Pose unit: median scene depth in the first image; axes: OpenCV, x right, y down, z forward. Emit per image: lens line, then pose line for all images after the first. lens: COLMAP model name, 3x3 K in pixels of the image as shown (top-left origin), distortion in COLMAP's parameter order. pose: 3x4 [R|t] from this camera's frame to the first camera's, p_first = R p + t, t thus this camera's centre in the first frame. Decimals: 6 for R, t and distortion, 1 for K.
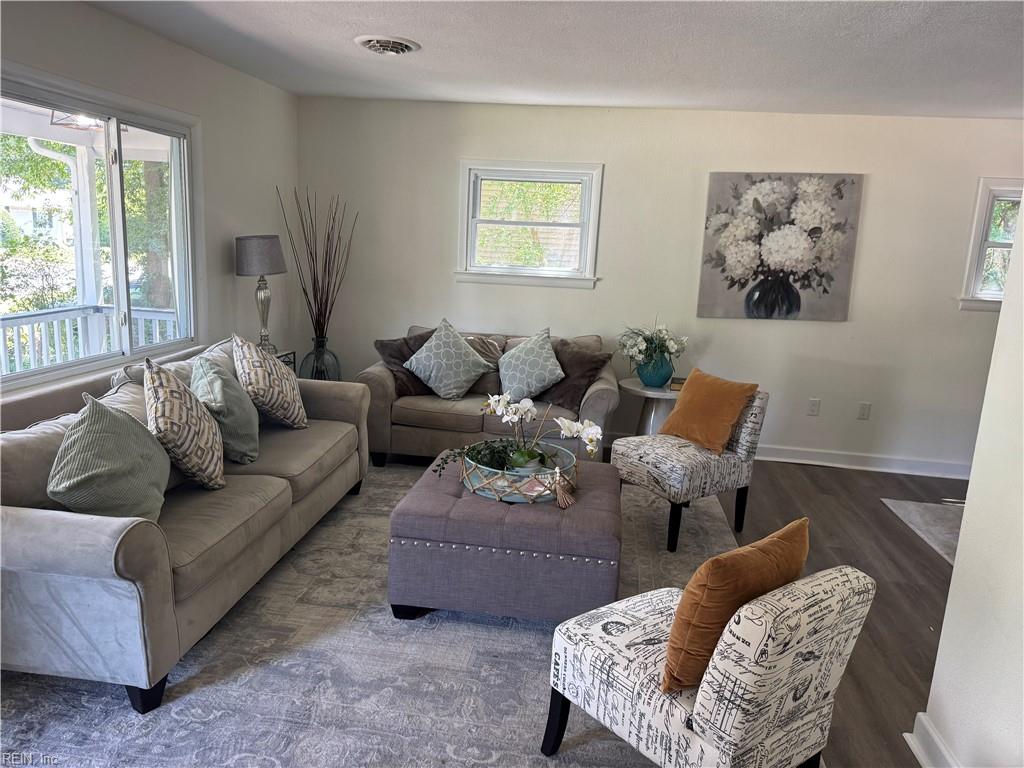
lens RADIAL K [[714.4, 0, 517.9], [0, 714.4, 387.3], [0, 0, 1]] dist [0.135529, -0.255233]
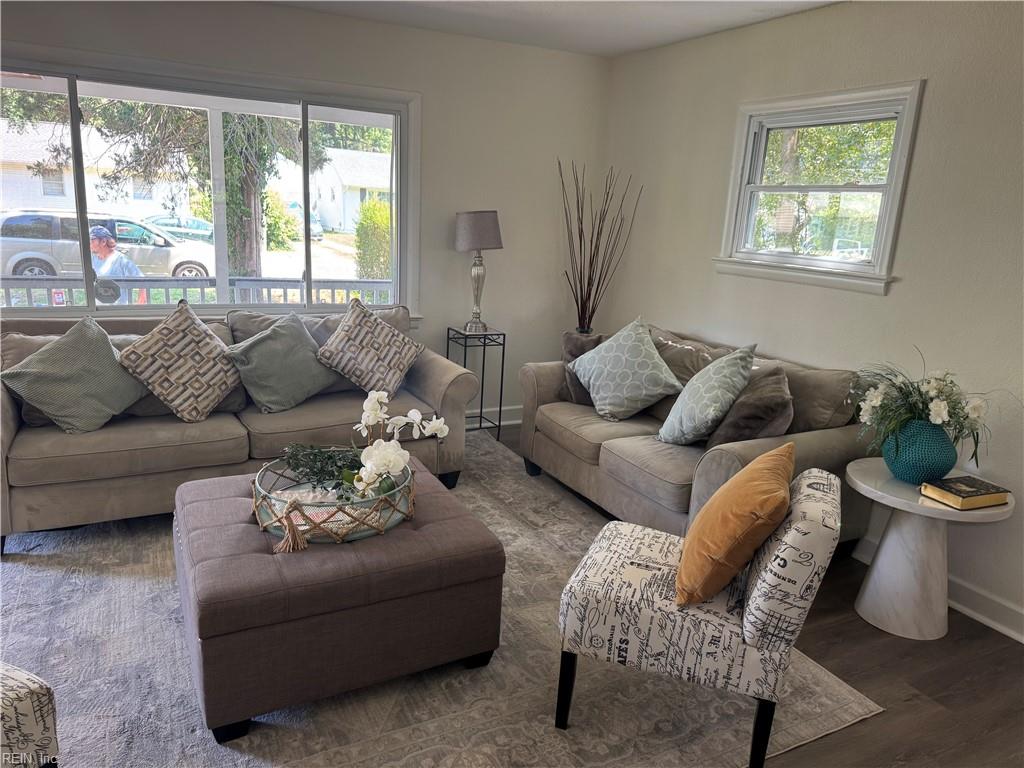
lens RADIAL K [[716.4, 0, 510.0], [0, 716.4, 393.5], [0, 0, 1]] dist [0.054654, -0.082499]
pose [[0.572983, 0.187966, -0.797722, 0.464486], [-0.188644, 0.977457, 0.094819, -0.063179], [0.797561, 0.096156, 0.595525, 0.457220]]
